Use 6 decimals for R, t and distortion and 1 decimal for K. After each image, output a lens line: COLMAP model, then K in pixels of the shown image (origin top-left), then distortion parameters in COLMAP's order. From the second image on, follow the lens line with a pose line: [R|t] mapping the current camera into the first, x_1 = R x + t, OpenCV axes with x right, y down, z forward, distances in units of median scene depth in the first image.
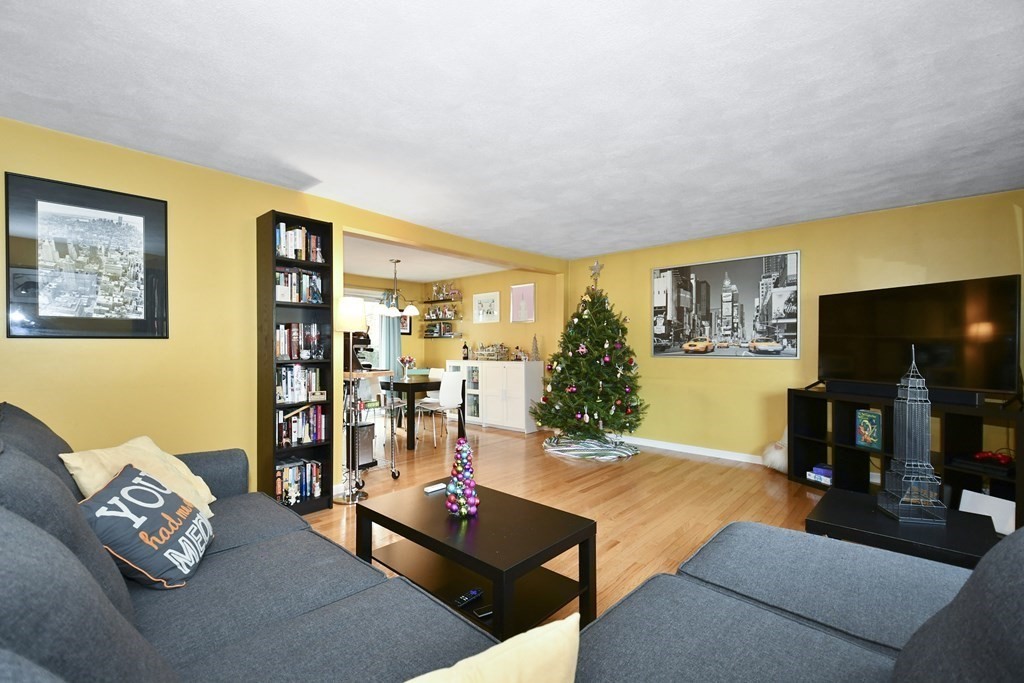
lens RADIAL K [[462.0, 0, 513.1], [0, 462.0, 348.7], [0, 0, 1]] dist [0.012185, -0.004612]
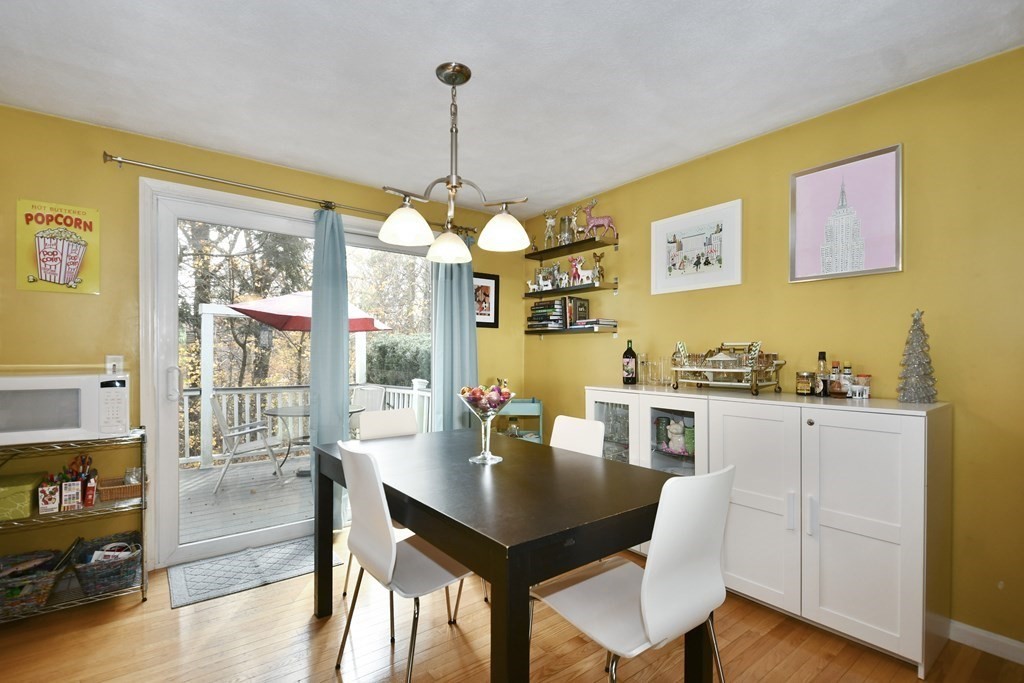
lens RADIAL K [[462.0, 0, 508.4], [0, 462.0, 364.2], [0, 0, 1]] dist [0.012185, -0.004612]
pose [[0.983157, 0.006435, -0.182652, -0.130073], [-0.001750, 0.999666, 0.025798, -0.004621], [0.182757, -0.025044, 0.982839, 0.564129]]
